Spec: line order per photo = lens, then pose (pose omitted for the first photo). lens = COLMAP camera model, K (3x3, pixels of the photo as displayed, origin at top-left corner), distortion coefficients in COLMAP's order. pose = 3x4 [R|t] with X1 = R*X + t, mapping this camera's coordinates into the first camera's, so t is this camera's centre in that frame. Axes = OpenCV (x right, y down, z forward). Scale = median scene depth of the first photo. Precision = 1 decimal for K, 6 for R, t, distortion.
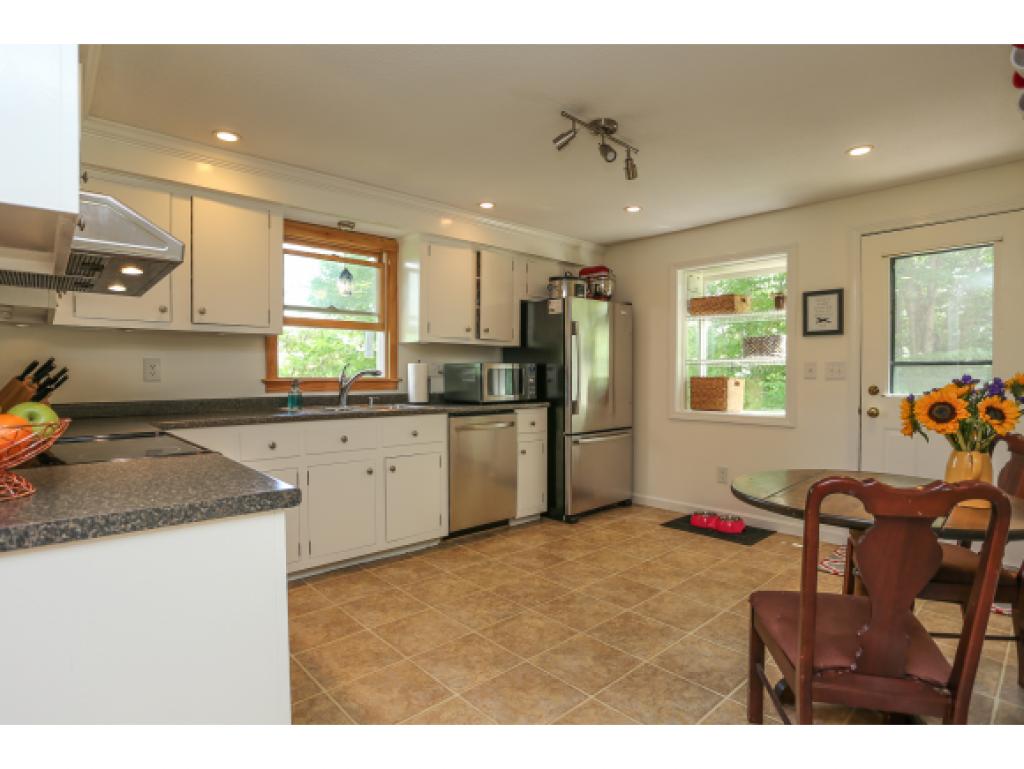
lens RADIAL K [[522.6, 0, 512.0], [0, 522.6, 384.5], [0, 0, 1]] dist [-0.050180, 0.001044]
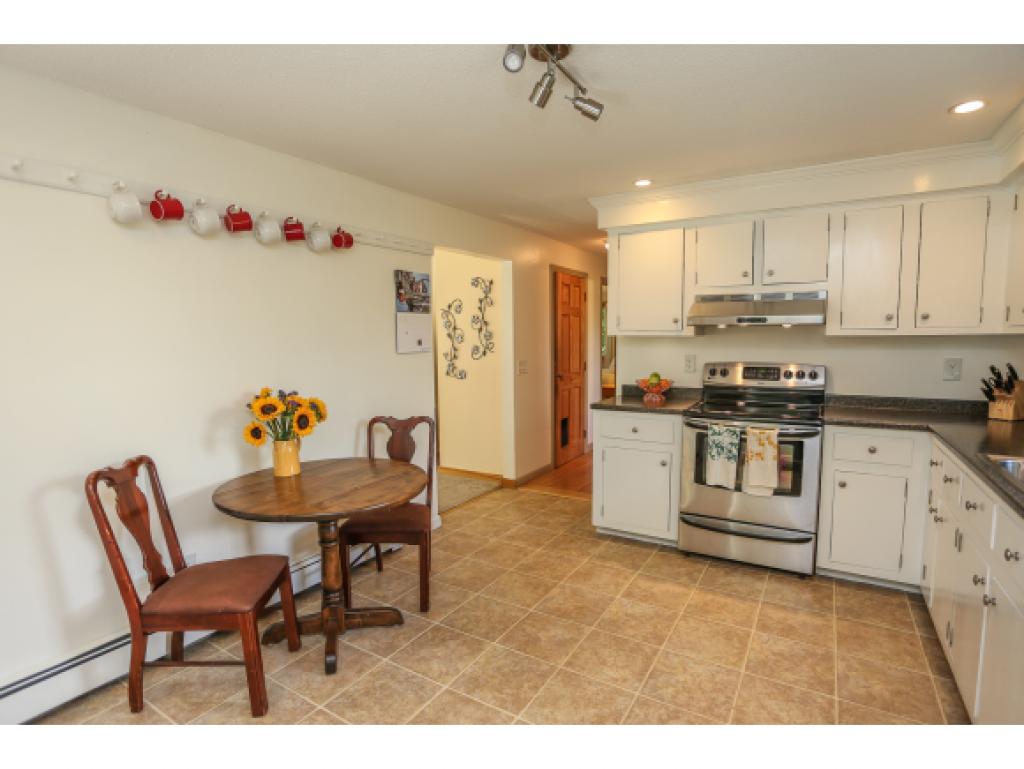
lens RADIAL K [[522.6, 0, 512.0], [0, 522.6, 384.5], [0, 0, 1]] dist [-0.050180, 0.001044]
pose [[-0.960160, 0.030745, -0.277755, 0.360287], [0.001343, 0.994425, 0.105435, -0.101987], [0.279448, 0.100861, -0.954849, 1.408857]]
